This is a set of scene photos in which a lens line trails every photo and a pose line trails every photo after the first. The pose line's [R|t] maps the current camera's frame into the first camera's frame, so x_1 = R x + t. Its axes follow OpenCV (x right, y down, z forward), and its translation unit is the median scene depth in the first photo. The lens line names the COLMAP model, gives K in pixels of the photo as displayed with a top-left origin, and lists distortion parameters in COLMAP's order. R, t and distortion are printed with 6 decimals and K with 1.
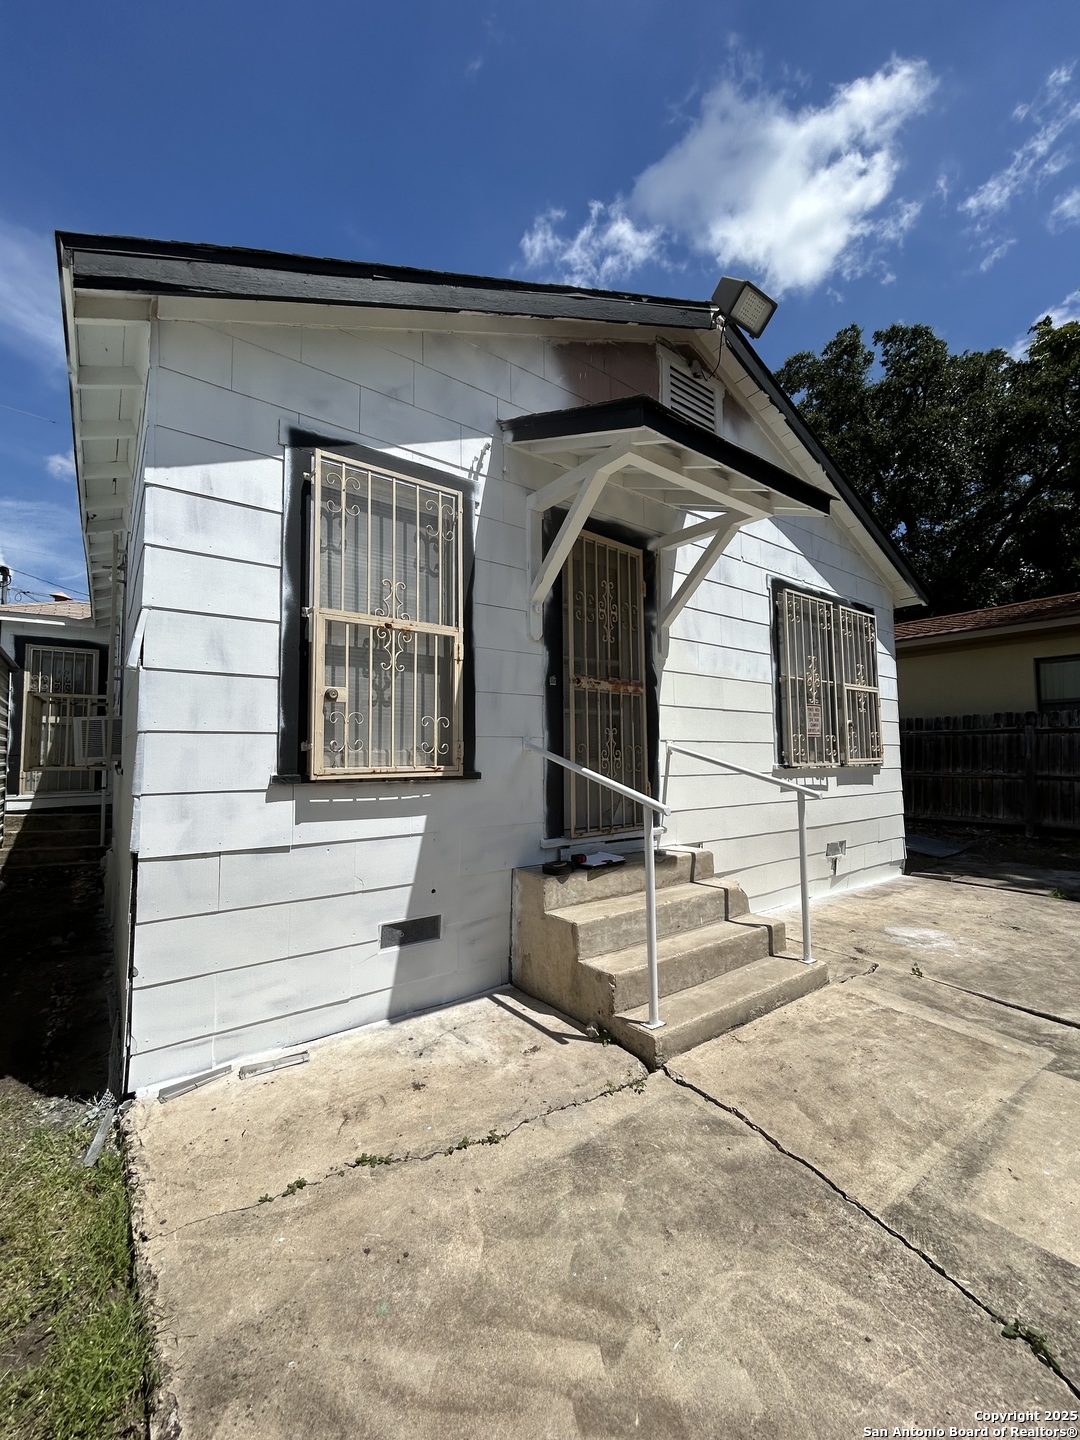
lens RADIAL K [[583.0, 0, 542.0], [0, 583.0, 719.7], [0, 0, 1]] dist [-0.001292, -0.000073]
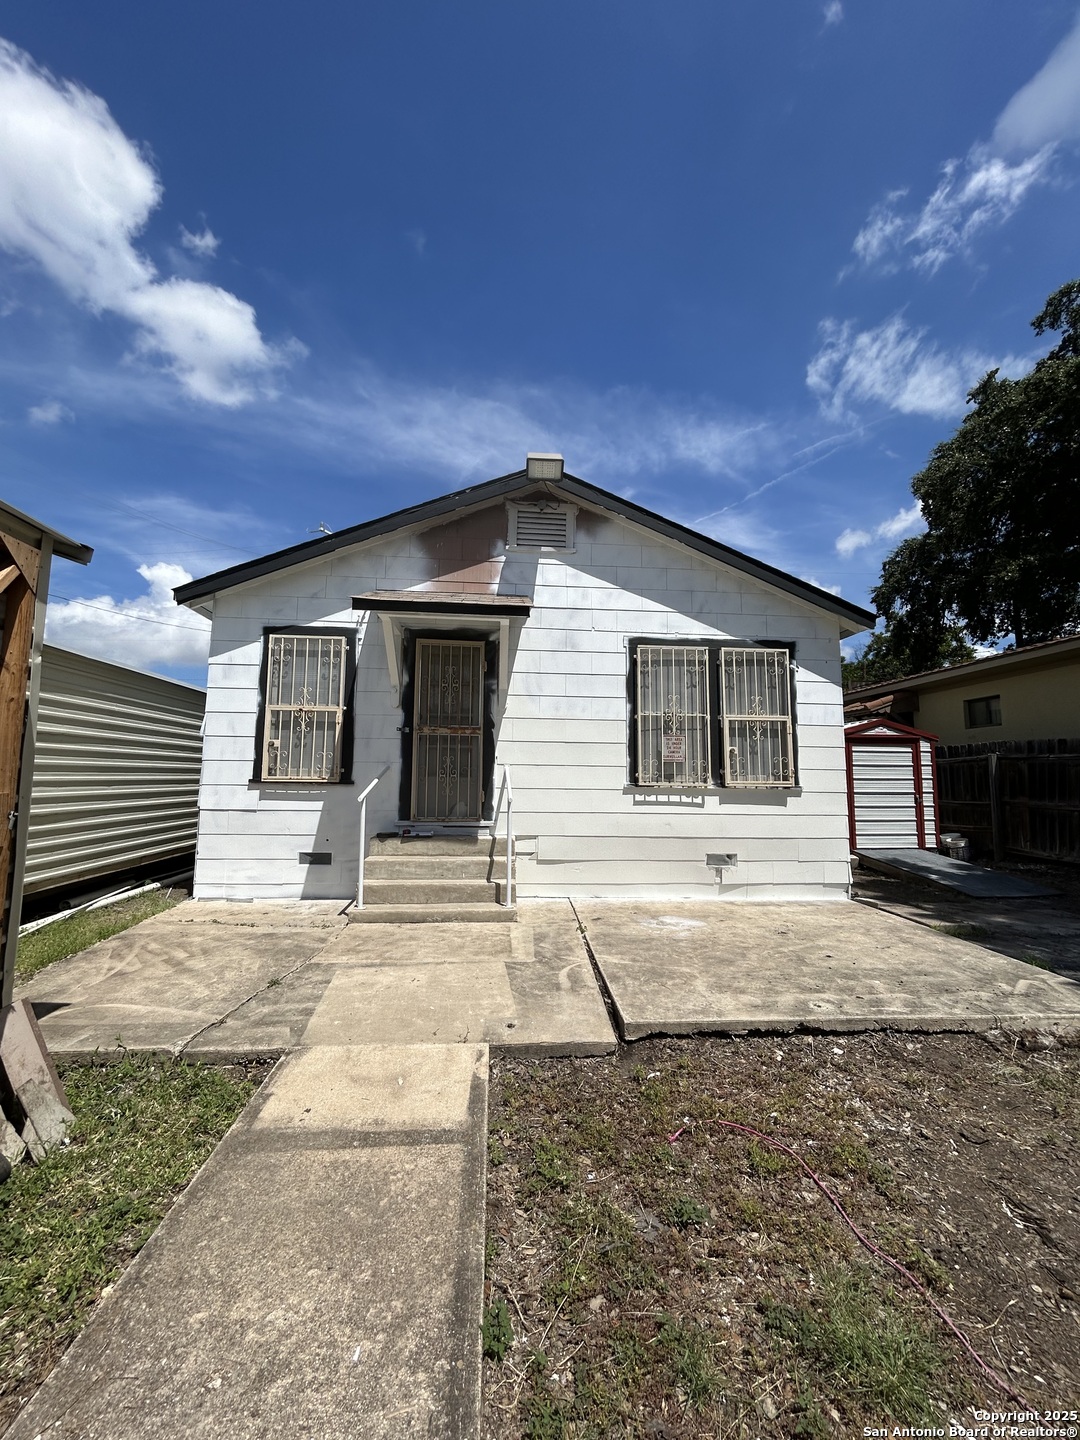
lens RADIAL K [[583.0, 0, 542.0], [0, 583.0, 719.7], [0, 0, 1]] dist [-0.001292, -0.000073]
pose [[0.845837, -0.040184, -0.531926, 1.438585], [0.016638, 0.998661, -0.048986, -0.005986], [0.533182, 0.032584, 0.845373, -0.288785]]
